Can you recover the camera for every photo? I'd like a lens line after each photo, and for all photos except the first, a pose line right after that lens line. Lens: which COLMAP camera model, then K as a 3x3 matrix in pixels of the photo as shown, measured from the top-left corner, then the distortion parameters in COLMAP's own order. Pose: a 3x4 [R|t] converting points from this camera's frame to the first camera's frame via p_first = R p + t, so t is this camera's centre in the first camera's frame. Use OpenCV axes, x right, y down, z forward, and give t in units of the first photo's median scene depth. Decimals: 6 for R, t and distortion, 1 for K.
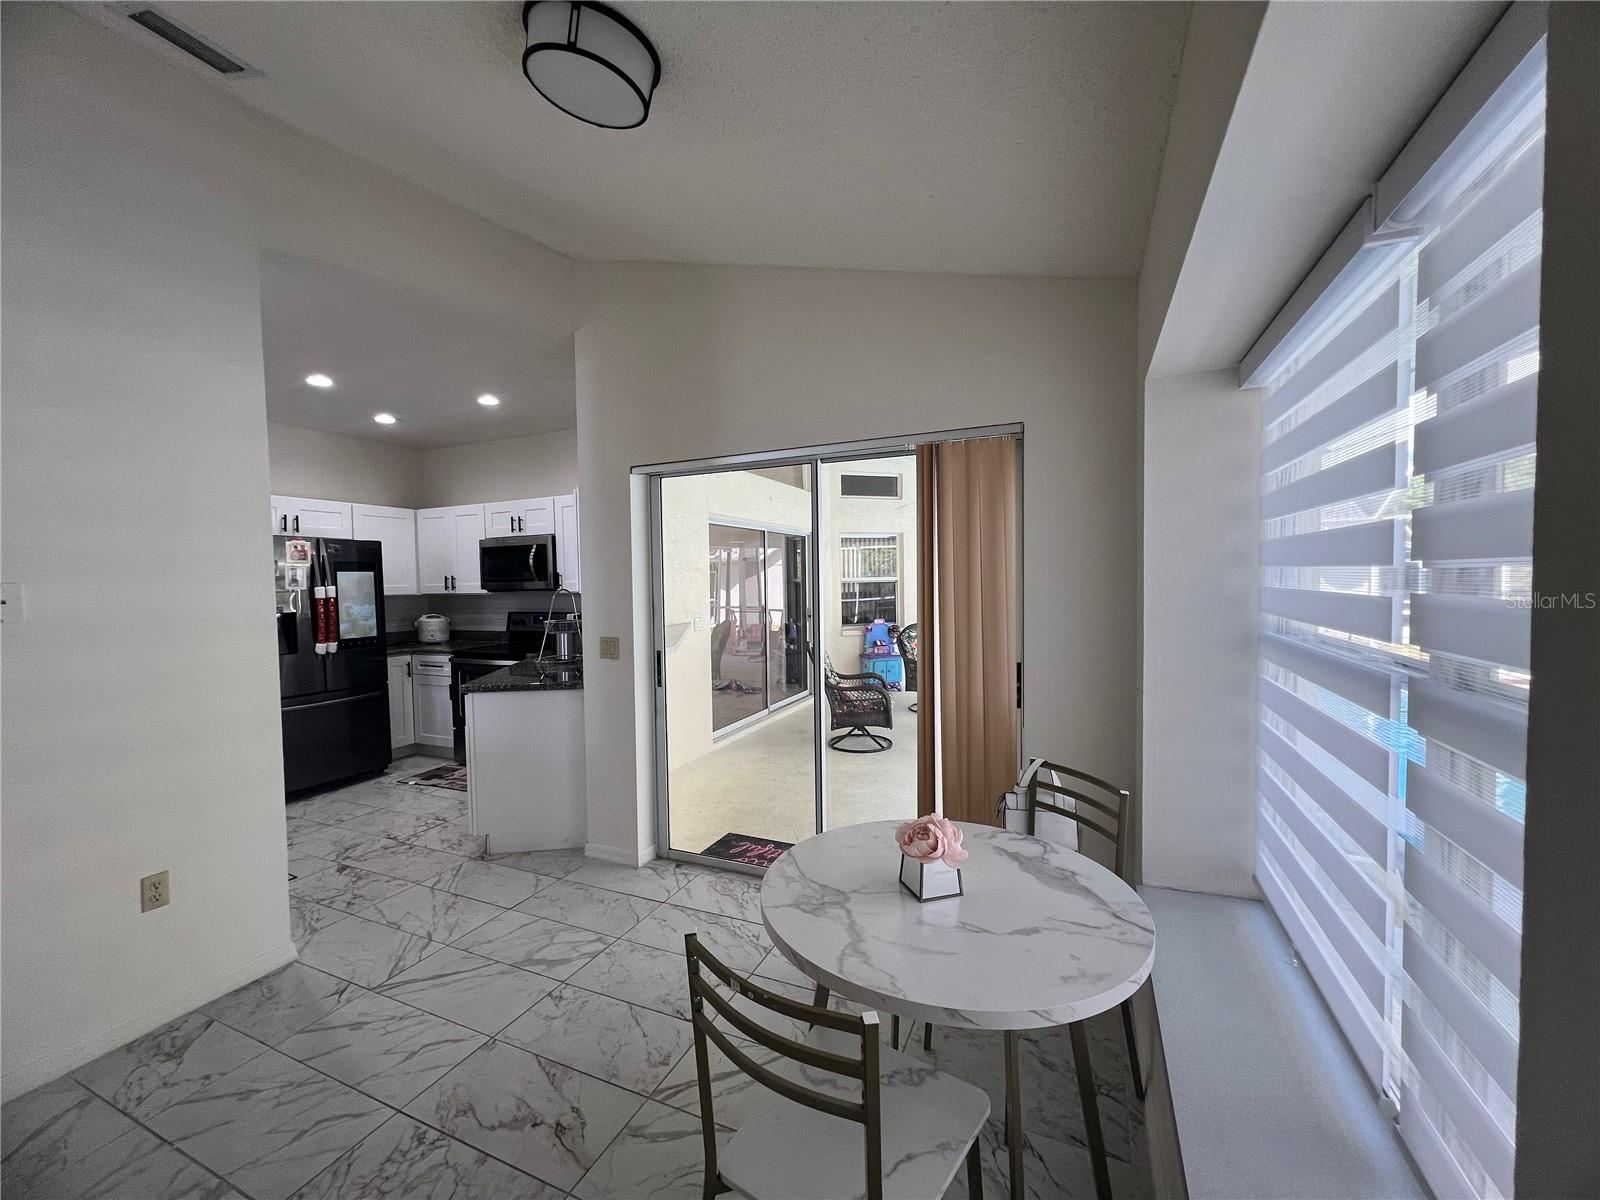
lens RADIAL K [[640.2, 0, 796.2], [0, 640.2, 606.9], [0, 0, 1]] dist [0.000271, -0.000076]
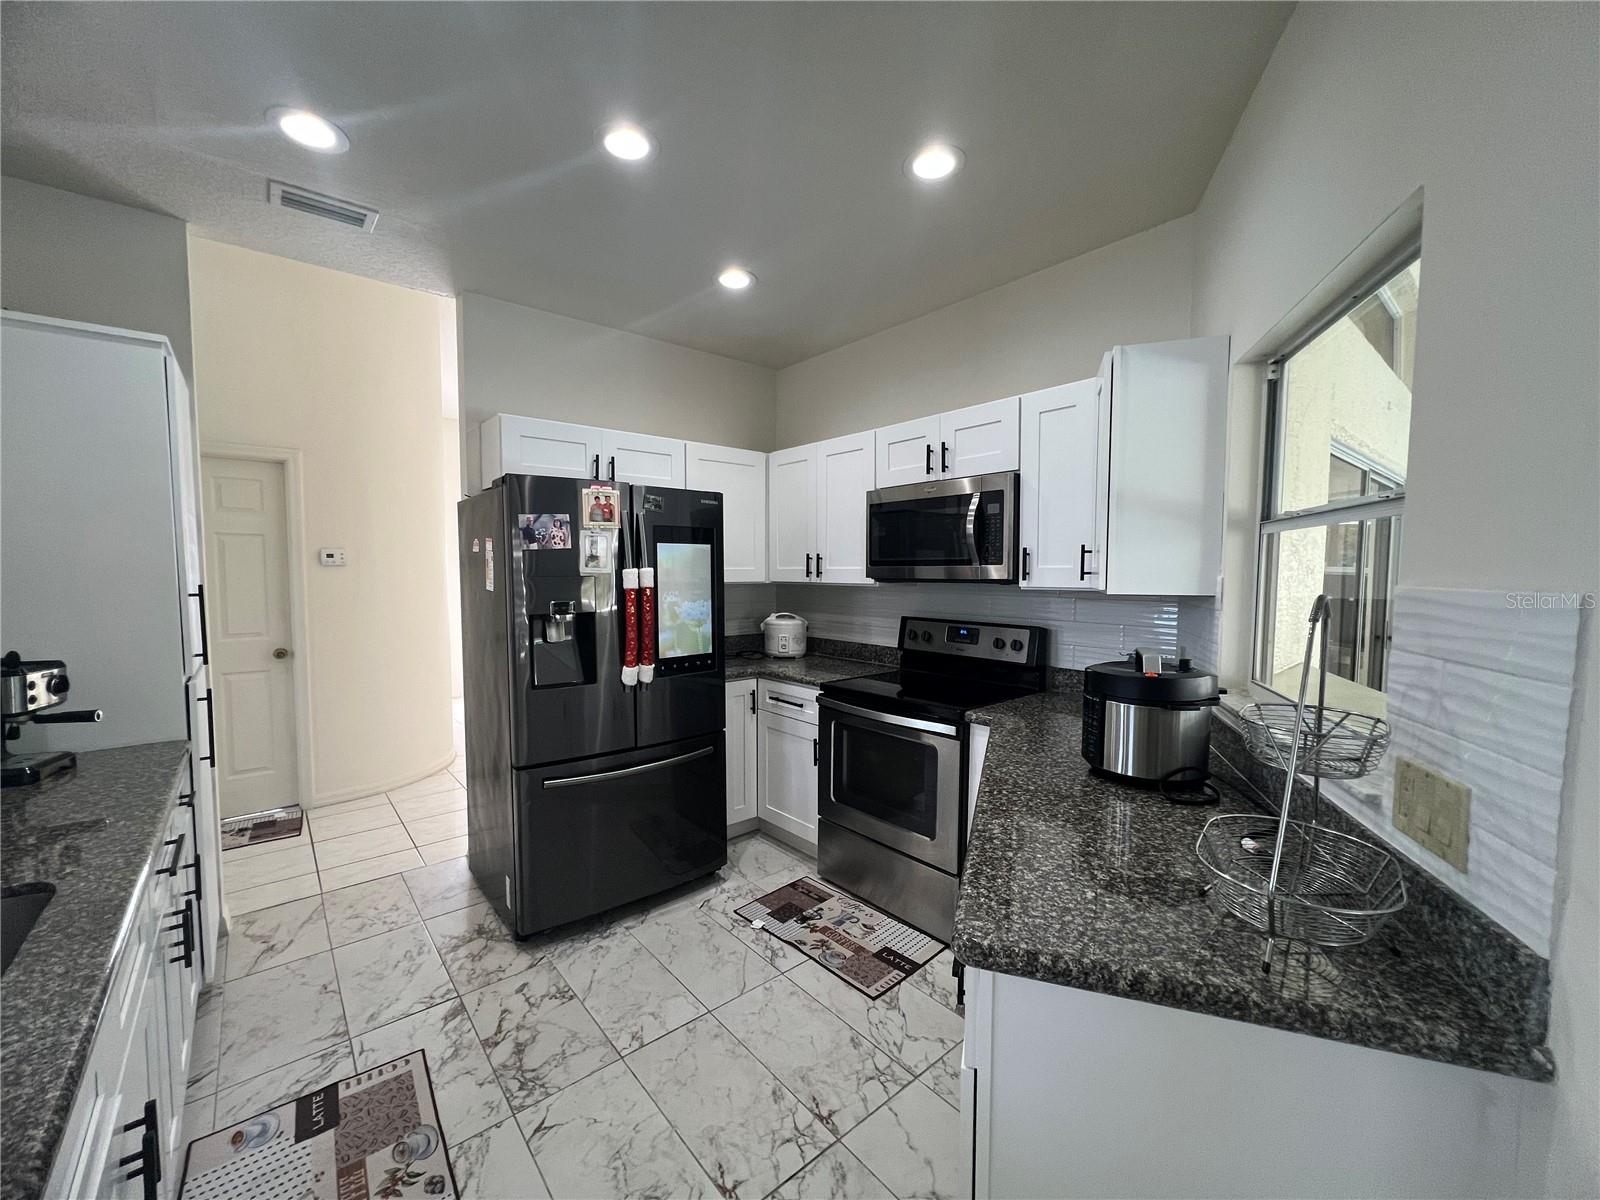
lens RADIAL K [[640.2, 0, 797.0], [0, 640.2, 603.8], [0, 0, 1]] dist [0.000271, -0.000076]
pose [[0.900172, 0.041446, -0.433559, -0.318543], [-0.033472, 0.999101, 0.026013, -0.017691], [0.434247, -0.008904, 0.900750, 0.484644]]
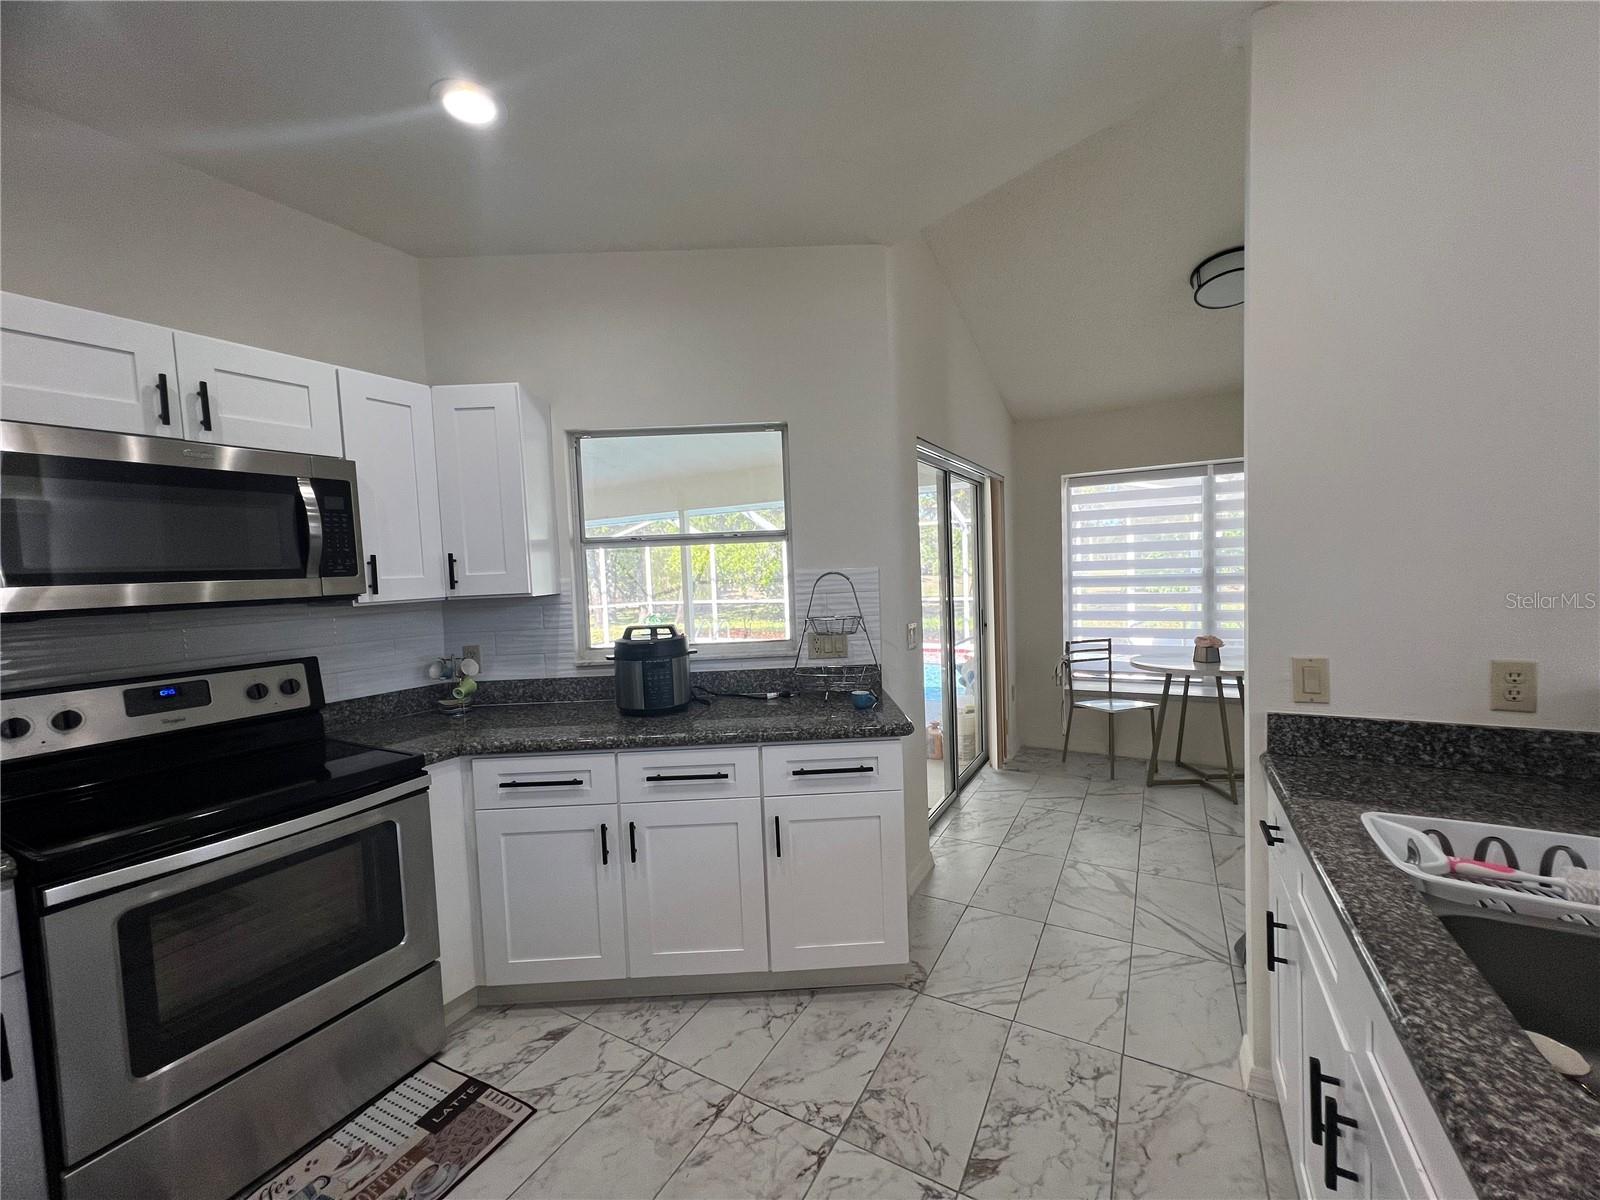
lens RADIAL K [[640.2, 0, 802.5], [0, 640.2, 598.5], [0, 0, 1]] dist [0.000271, -0.000076]
pose [[0.091193, -0.036895, 0.995150, -0.770103], [0.079213, 0.996416, 0.029683, -0.016459], [-0.992678, 0.076122, 0.093789, 0.697011]]
